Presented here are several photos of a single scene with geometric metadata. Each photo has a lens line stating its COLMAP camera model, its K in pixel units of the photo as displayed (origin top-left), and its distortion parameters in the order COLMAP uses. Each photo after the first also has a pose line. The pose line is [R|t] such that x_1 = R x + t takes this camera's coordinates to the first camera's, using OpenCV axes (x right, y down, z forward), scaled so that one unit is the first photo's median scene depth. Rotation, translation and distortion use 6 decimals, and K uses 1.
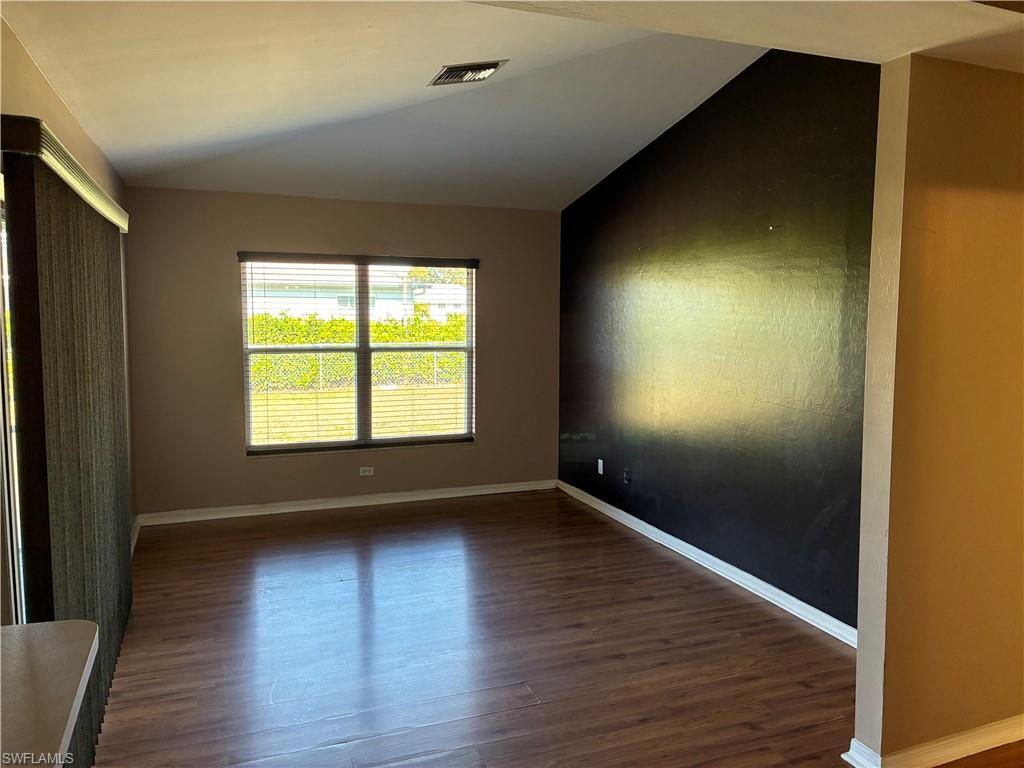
lens RADIAL K [[776.0, 0, 511.8], [0, 776.0, 383.8], [0, 0, 1]] dist [0.050359, -0.064644]
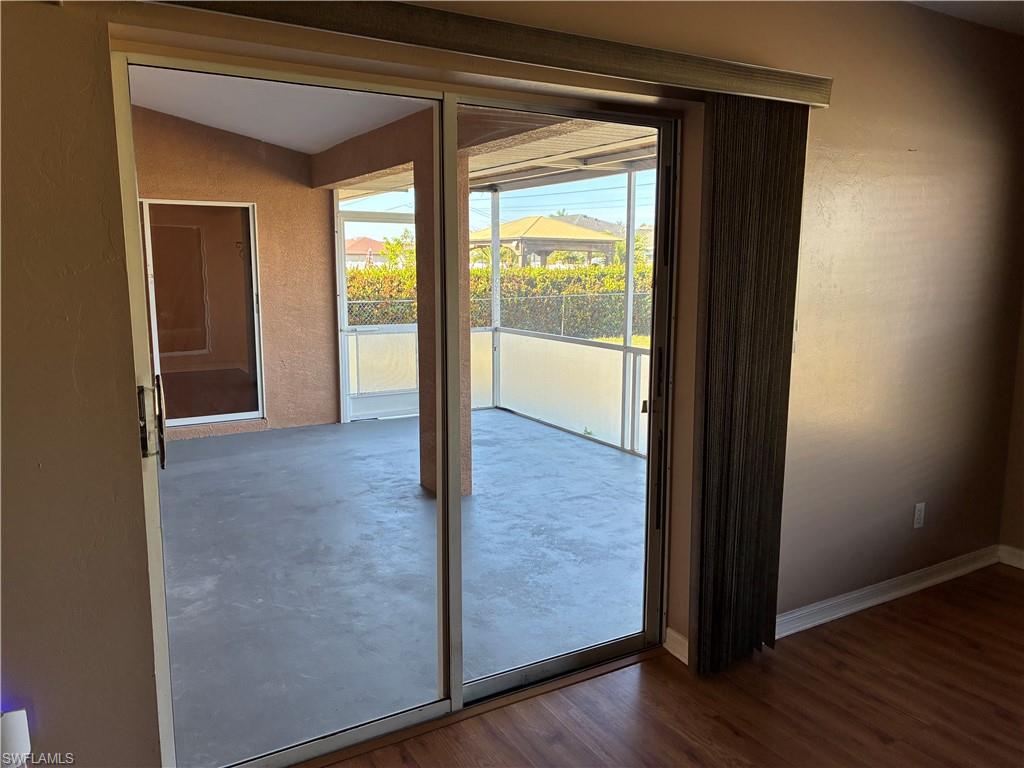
lens RADIAL K [[776.0, 0, 512.3], [0, 776.0, 382.3], [0, 0, 1]] dist [0.050359, -0.064644]
pose [[0.134588, 0.163656, -0.977294, 0.139207], [-0.088211, 0.984330, 0.152686, -0.048420], [0.986968, 0.065658, 0.146915, 0.595908]]
